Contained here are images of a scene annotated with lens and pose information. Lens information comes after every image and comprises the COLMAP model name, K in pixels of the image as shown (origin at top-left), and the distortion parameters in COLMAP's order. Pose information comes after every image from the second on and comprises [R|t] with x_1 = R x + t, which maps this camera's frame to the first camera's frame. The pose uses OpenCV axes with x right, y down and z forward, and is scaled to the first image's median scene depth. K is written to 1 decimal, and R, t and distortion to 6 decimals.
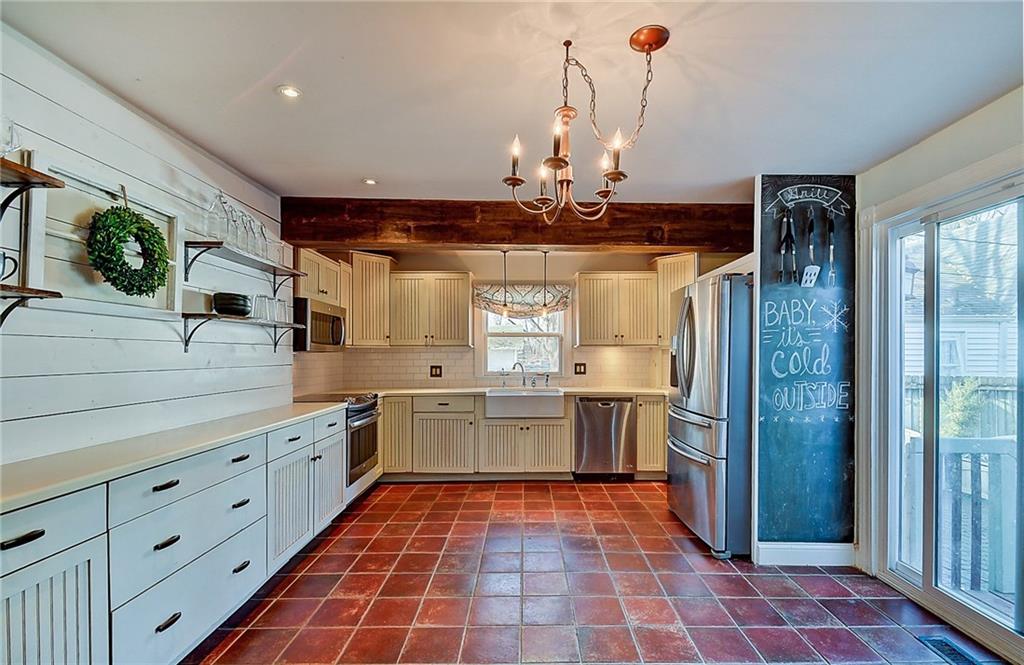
lens RADIAL K [[453.0, 0, 525.0], [0, 453.0, 355.3], [0, 0, 1]] dist [0.013824, -0.002124]
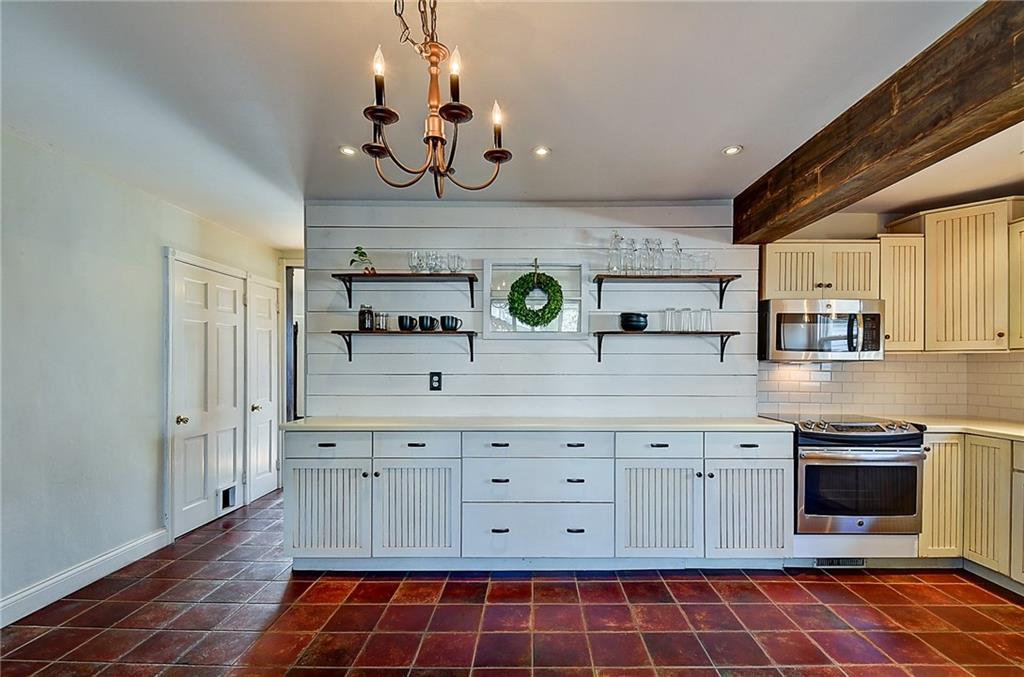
lens RADIAL K [[464.7, 0, 532.7], [0, 464.7, 362.9], [0, 0, 1]] dist [0.003919, -0.008562]
pose [[-0.007663, -0.001998, -0.999969, 0.415722], [-0.003687, 0.999991, -0.001970, -0.000192], [0.999964, 0.003672, -0.007670, 0.551777]]
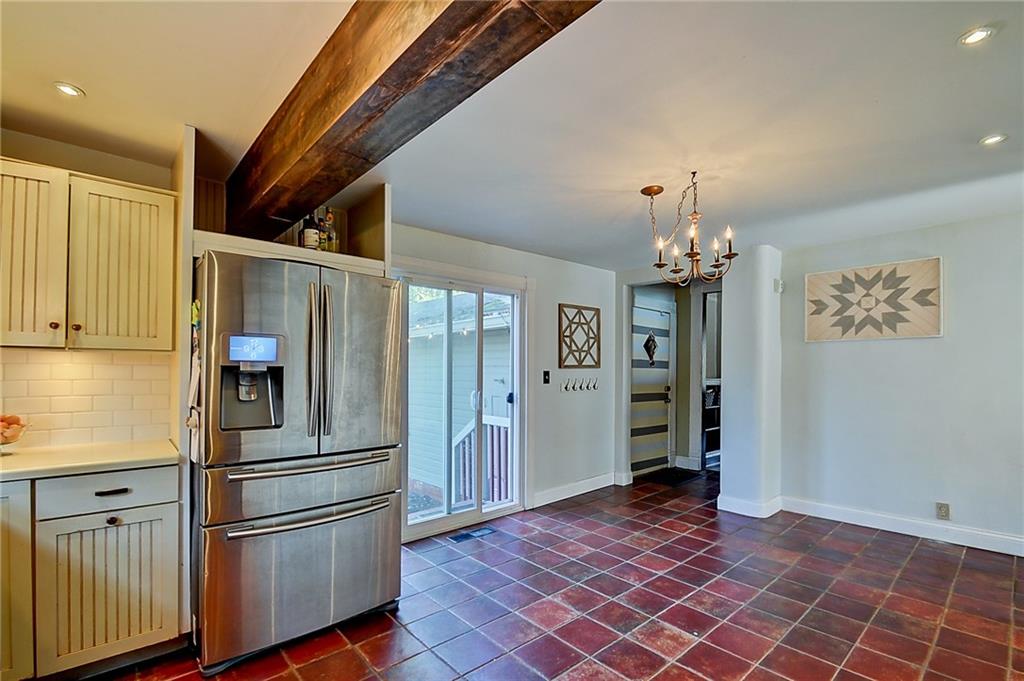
lens RADIAL K [[464.7, 0, 510.2], [0, 464.7, 368.7], [0, 0, 1]] dist [0.003919, -0.008562]
pose [[-0.660023, 0.004807, 0.751230, -0.320001], [0.002180, 0.999988, -0.004483, -0.005614], [-0.751242, -0.001321, -0.660025, 1.178431]]
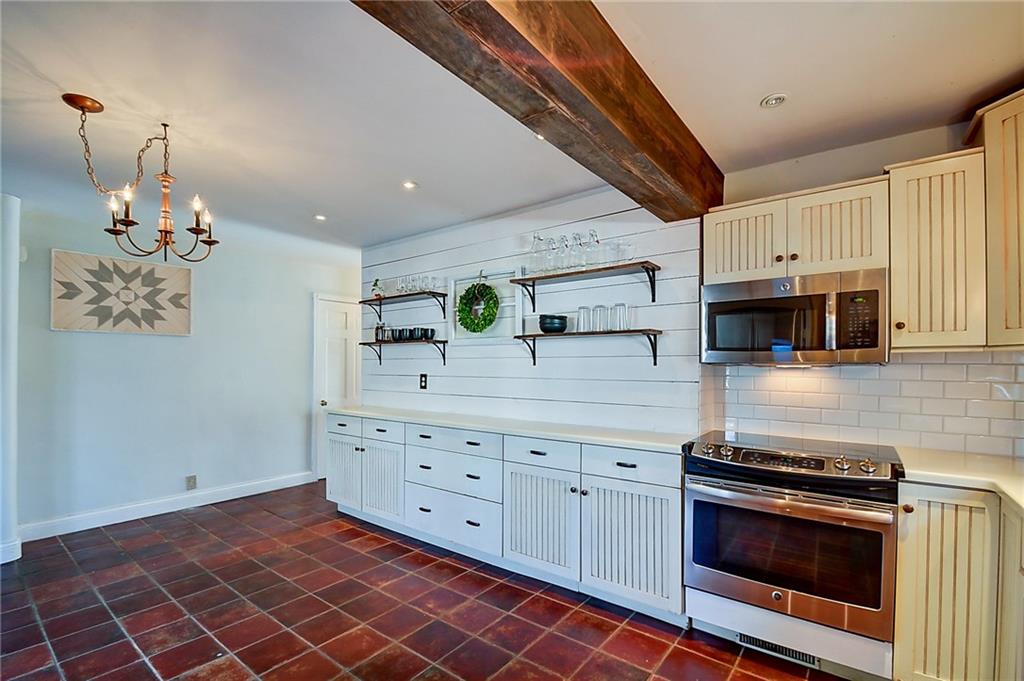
lens RADIAL K [[464.7, 0, 517.4], [0, 464.7, 364.9], [0, 0, 1]] dist [0.003919, -0.008562]
pose [[-0.614451, -0.000642, -0.788955, 0.242343], [-0.002780, 0.999995, 0.001351, -0.006685], [0.788950, 0.003024, -0.614450, 1.212693]]
